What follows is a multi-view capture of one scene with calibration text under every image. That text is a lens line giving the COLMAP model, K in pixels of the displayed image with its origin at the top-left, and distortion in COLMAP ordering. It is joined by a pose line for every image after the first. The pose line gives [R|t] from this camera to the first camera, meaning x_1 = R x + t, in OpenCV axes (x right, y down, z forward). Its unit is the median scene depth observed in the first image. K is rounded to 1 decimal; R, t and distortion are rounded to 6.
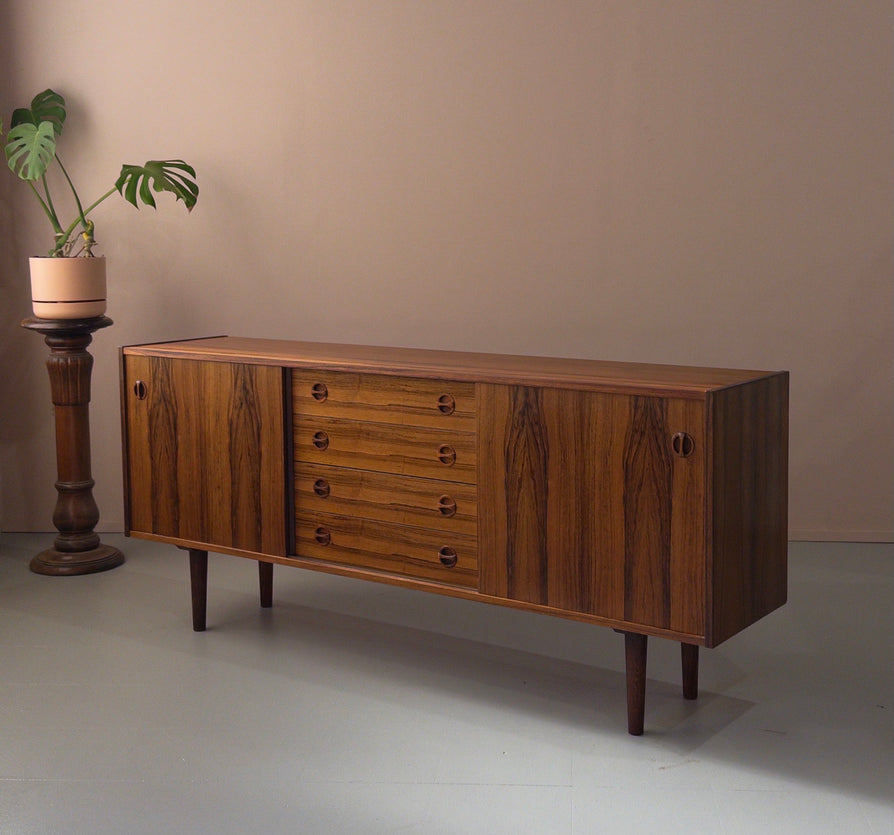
lens RADIAL K [[1355.0, 0, 489.4], [0, 1355.0, 354.5], [0, 0, 1]] dist [0.270115, -0.683521]
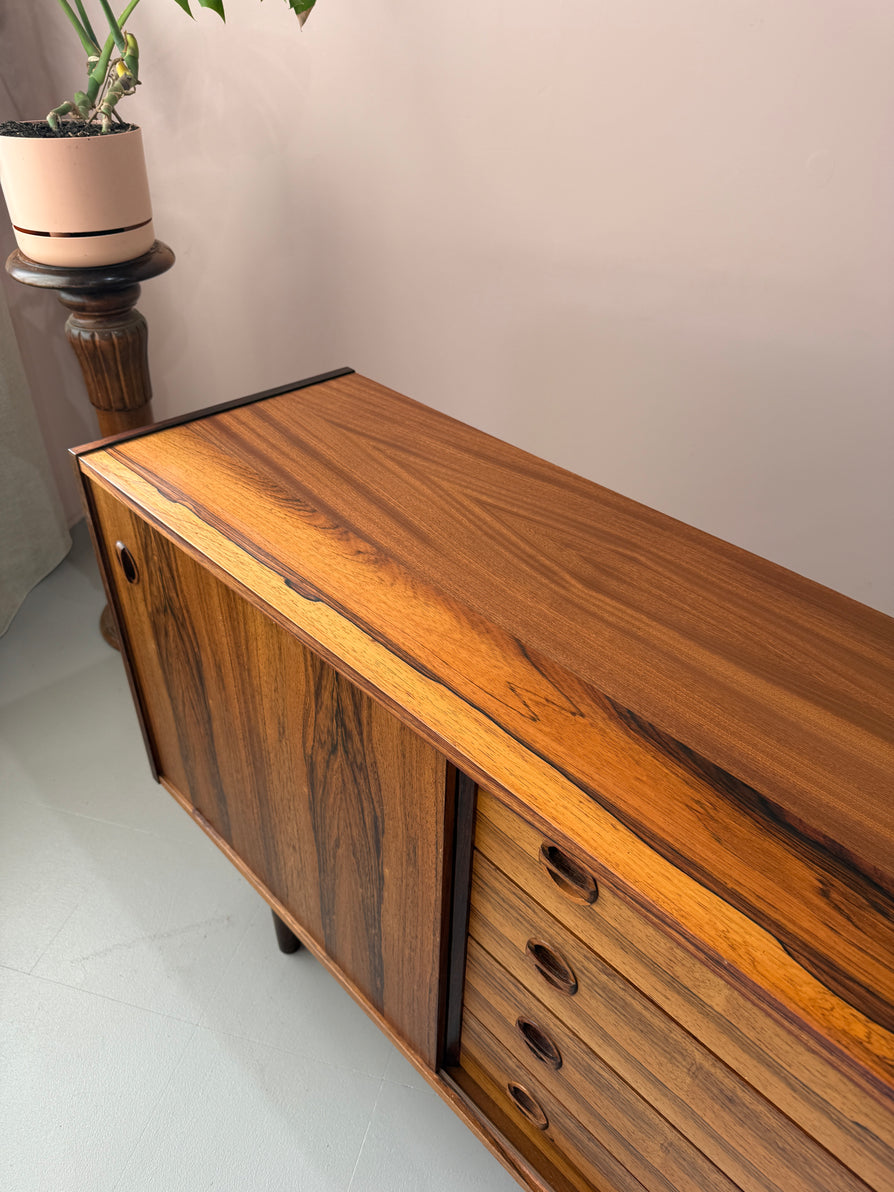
lens RADIAL K [[858.5, 0, 447.0], [0, 858.5, 582.4], [0, 0, 1]] dist [0.062982, -0.087056]
pose [[0.980540, 0.139362, -0.138270, -0.129354], [-0.053742, 0.867964, 0.493711, -0.111390], [0.188818, -0.476673, 0.858563, 0.842255]]
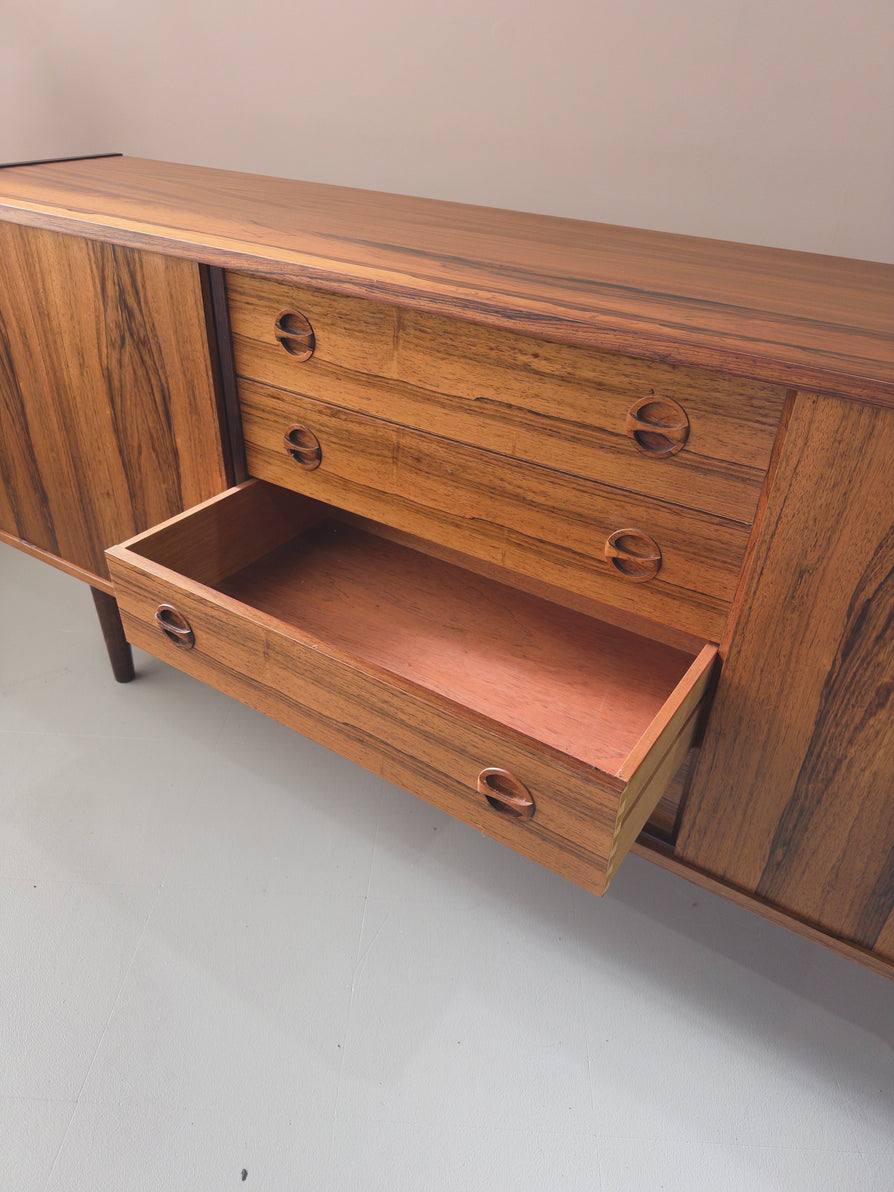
lens RADIAL K [[838.5, 0, 447.0], [0, 838.5, 596.0], [0, 0, 1]] dist [0.114432, -0.227264]
pose [[0.998835, 0.022386, 0.042746, -0.085842], [-0.039429, 0.889296, 0.455629, -0.019922], [-0.027814, -0.456784, 0.889143, 0.715763]]
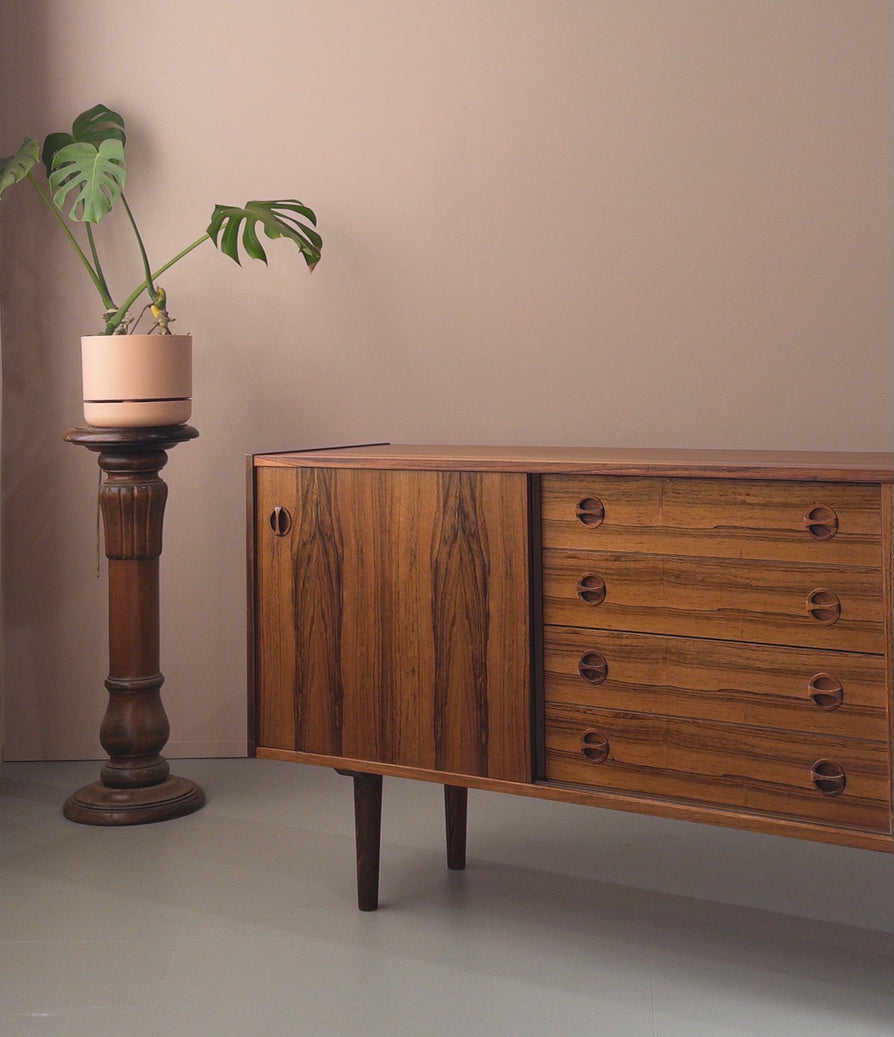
lens RADIAL K [[1669.3, 0, 575.2], [0, 1669.3, 336.8], [0, 0, 1]] dist [0.176163, -0.169048]
pose [[0.998629, -0.007205, 0.051847, -0.166569], [0.013396, 0.992673, -0.120083, 0.039115], [-0.050602, 0.120613, 0.991409, 0.214153]]
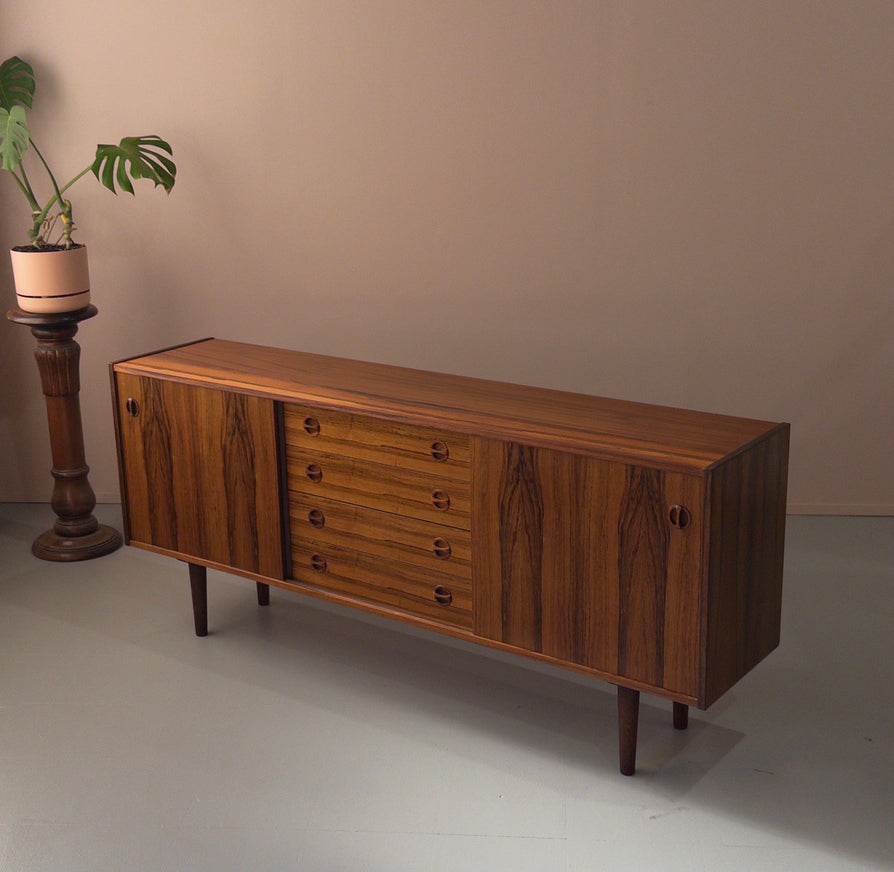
lens RADIAL K [[1408.7, 0, 417.8], [0, 1408.7, 440.4], [0, 0, 1]] dist [0.194862, -0.128457]
pose [[0.999243, -0.006862, -0.038287, -0.007418], [0.013720, 0.983226, 0.181875, -0.144641], [0.036397, -0.182262, 0.982576, -0.013402]]
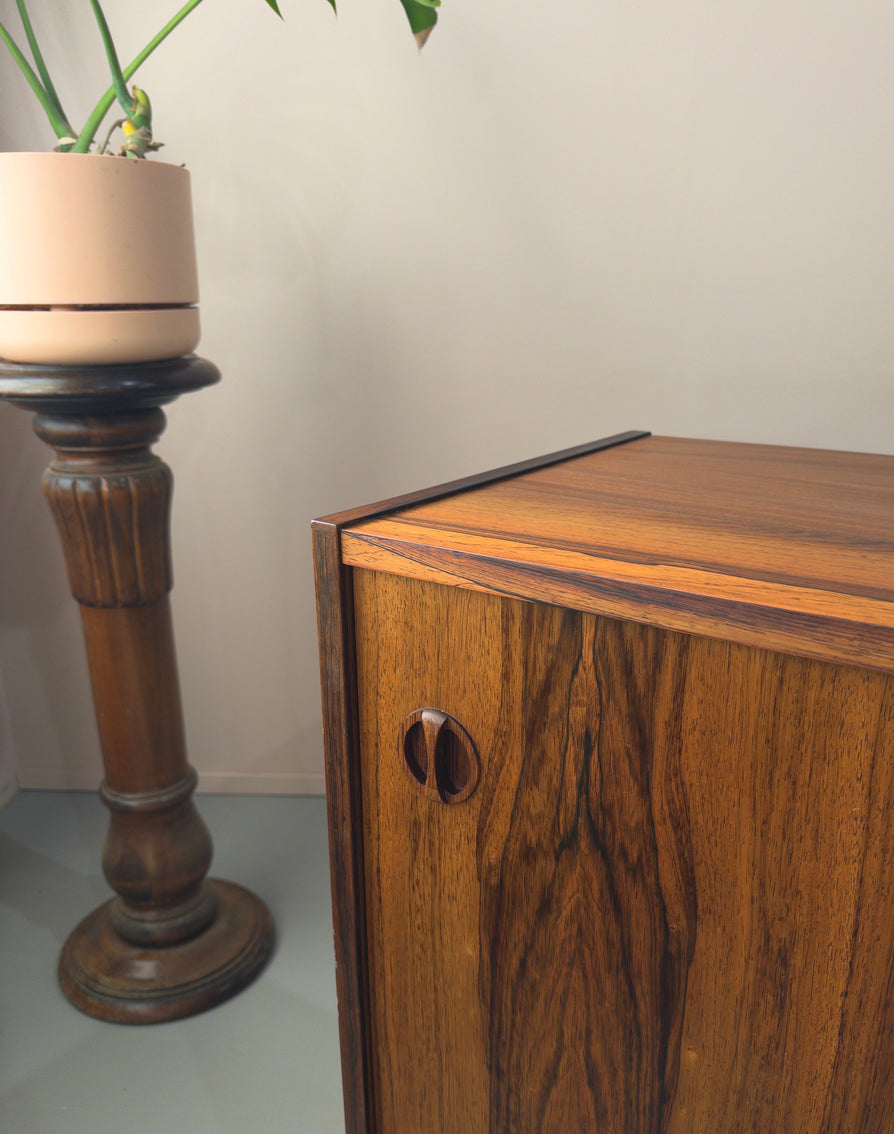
lens RADIAL K [[926.9, 0, 492.8], [0, 926.9, 612.0], [0, 0, 1]] dist [0.065318, -0.109678]
pose [[0.998832, -0.000452, 0.048319, -0.269786], [-0.010541, 0.973834, 0.227015, -0.024082], [-0.047158, -0.227259, 0.972692, 0.939194]]
